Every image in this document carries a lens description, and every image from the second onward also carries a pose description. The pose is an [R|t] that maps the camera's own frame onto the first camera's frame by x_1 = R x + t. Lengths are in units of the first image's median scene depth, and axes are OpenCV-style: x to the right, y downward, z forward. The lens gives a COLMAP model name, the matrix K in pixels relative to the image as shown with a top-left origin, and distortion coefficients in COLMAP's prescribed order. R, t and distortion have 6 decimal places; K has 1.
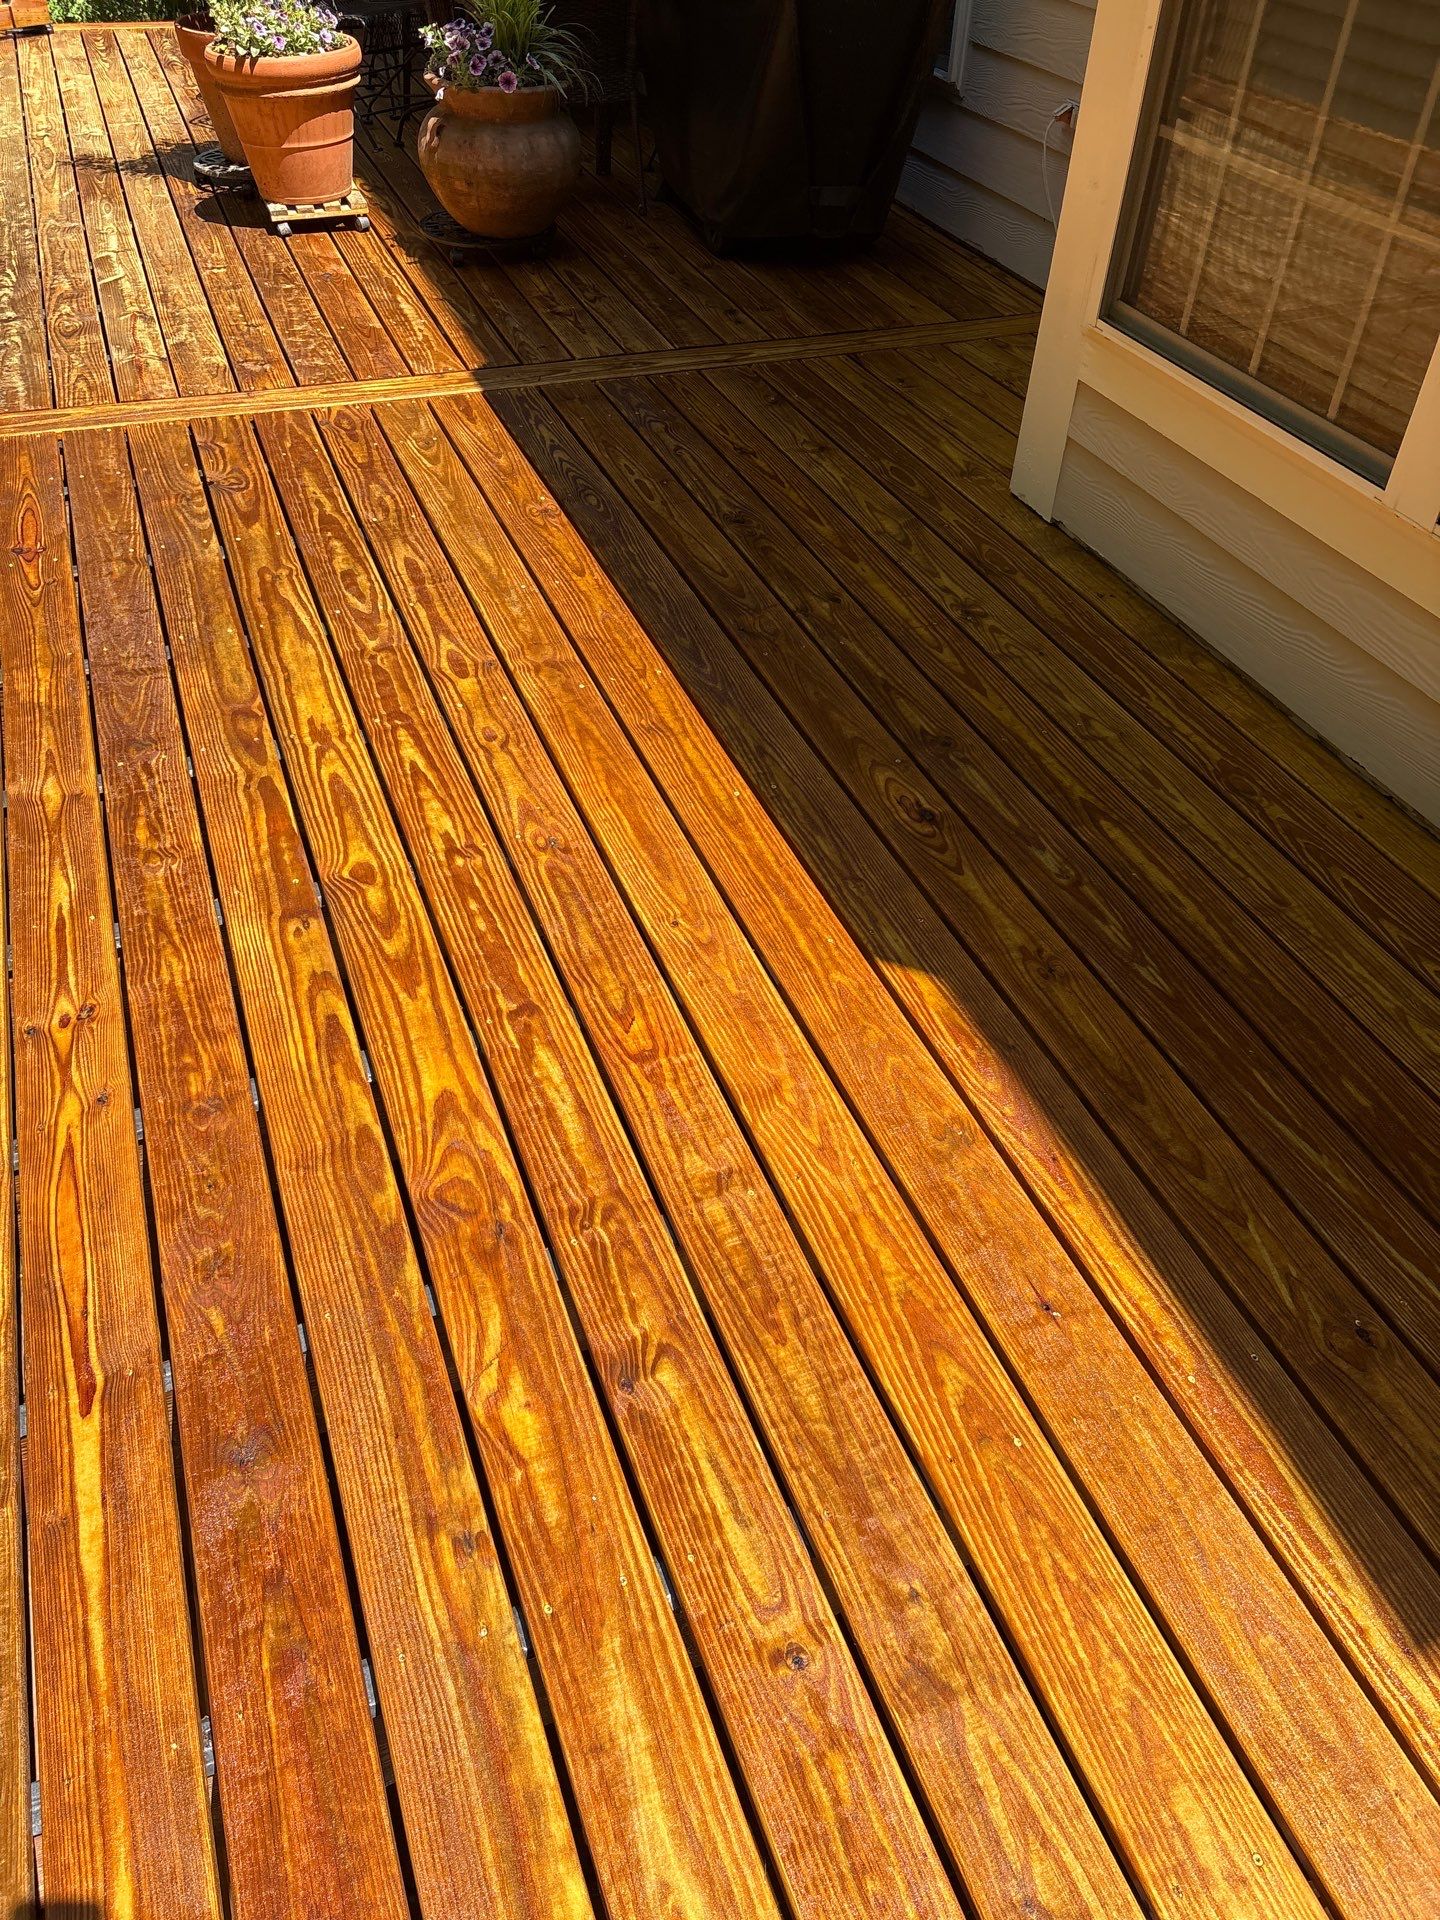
lens RADIAL K [[1438.3, 0, 720.7], [0, 1438.3, 979.1], [0, 0, 1]] dist [0.043247, -0.055390]
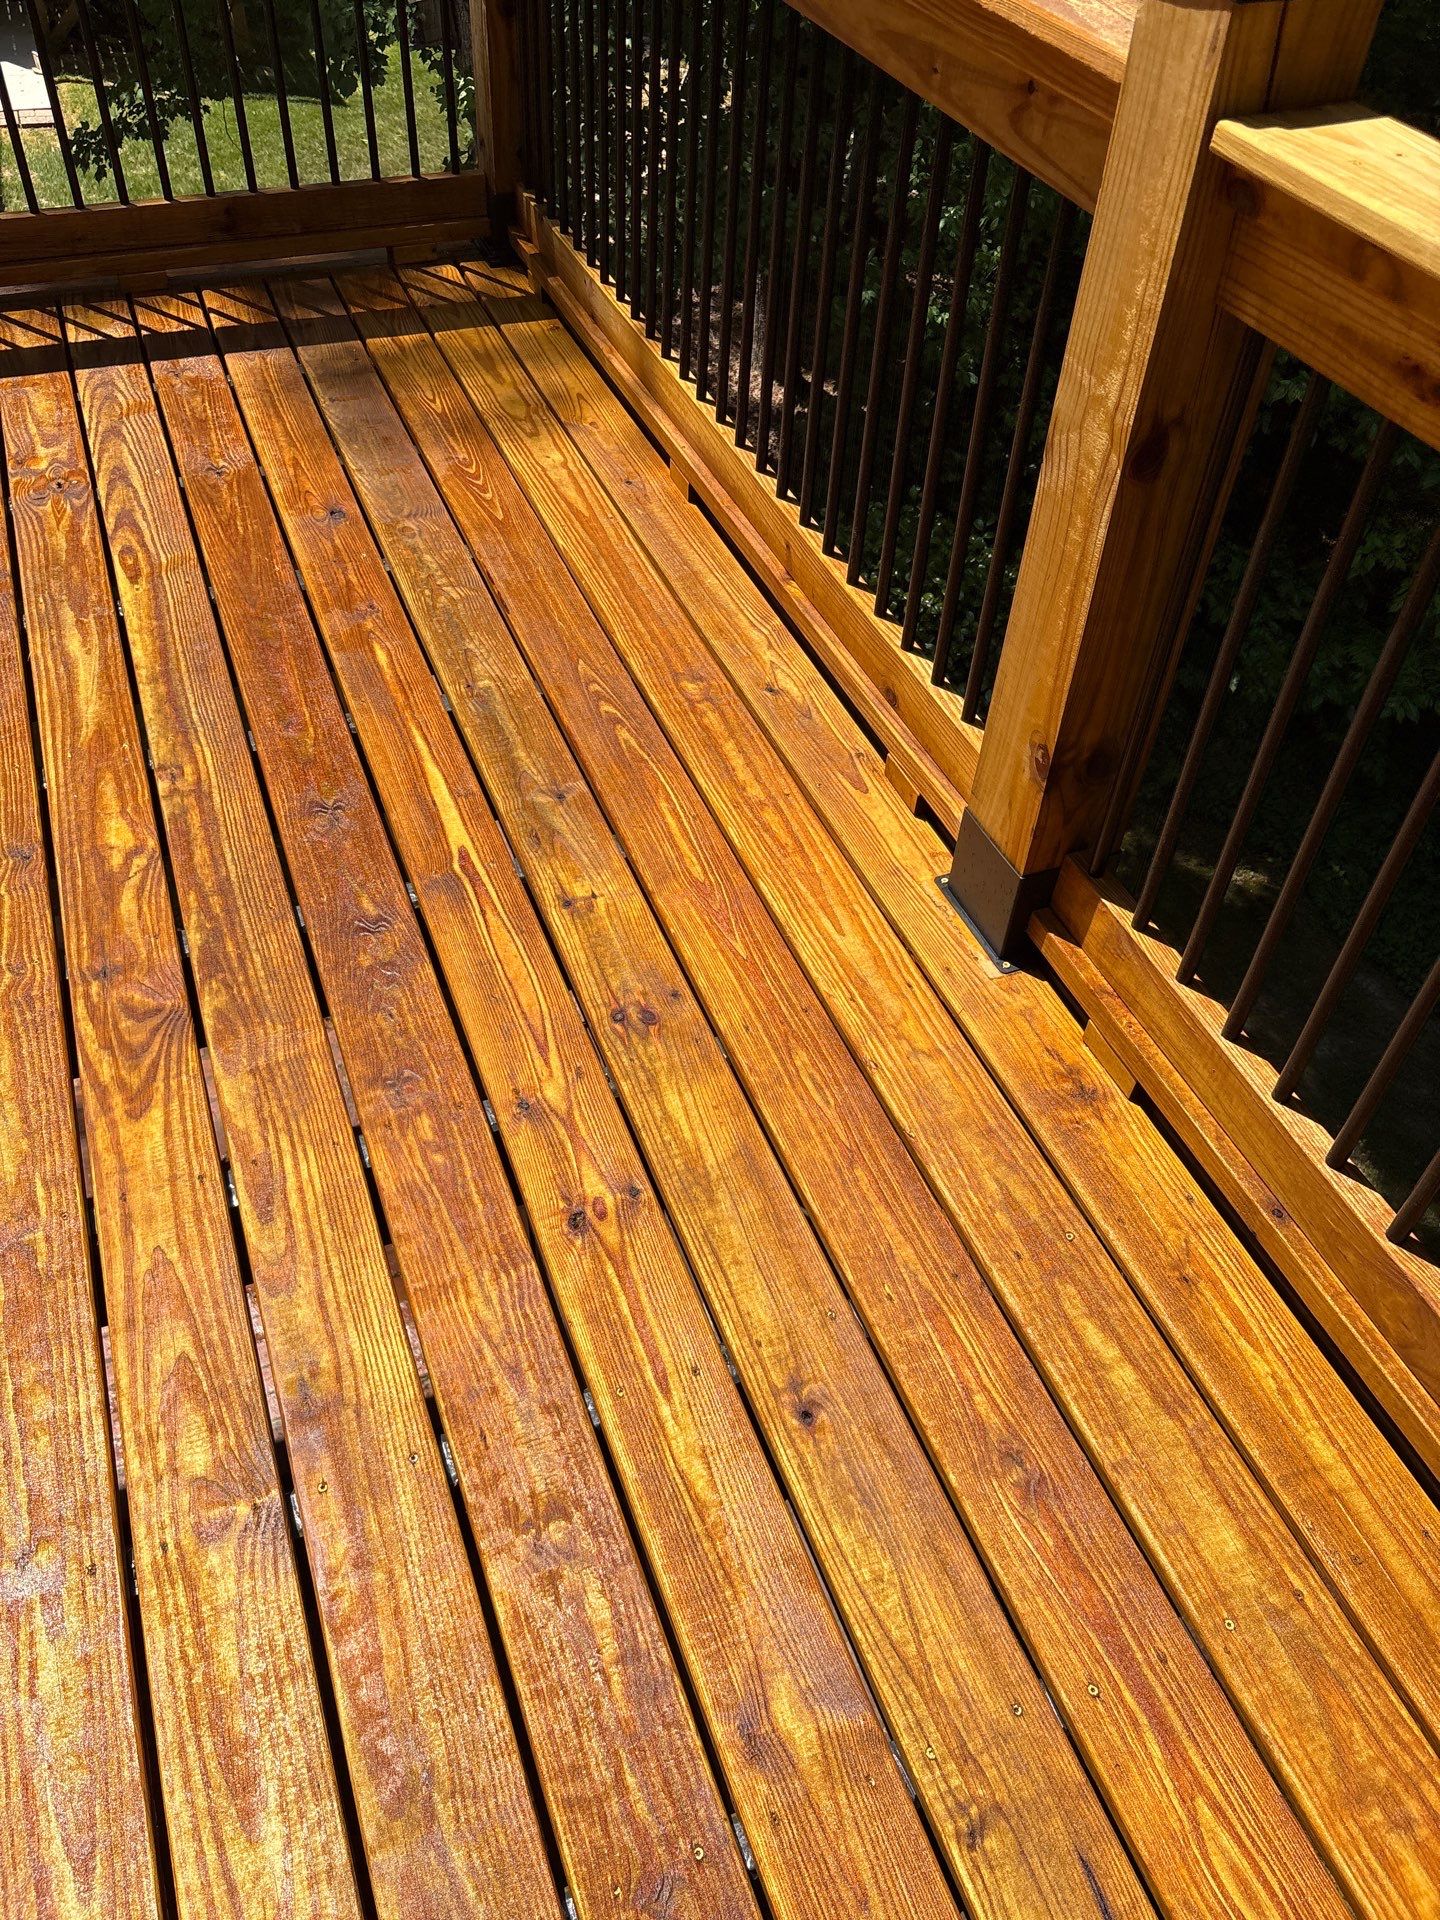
lens RADIAL K [[1438.3, 0, 720.7], [0, 1438.3, 979.1], [0, 0, 1]] dist [0.043247, -0.055390]
pose [[-0.999592, -0.012769, -0.025559, -0.609947], [-0.025594, 0.002594, 0.999669, -0.943214], [-0.012699, 0.999915, -0.002920, 1.070285]]
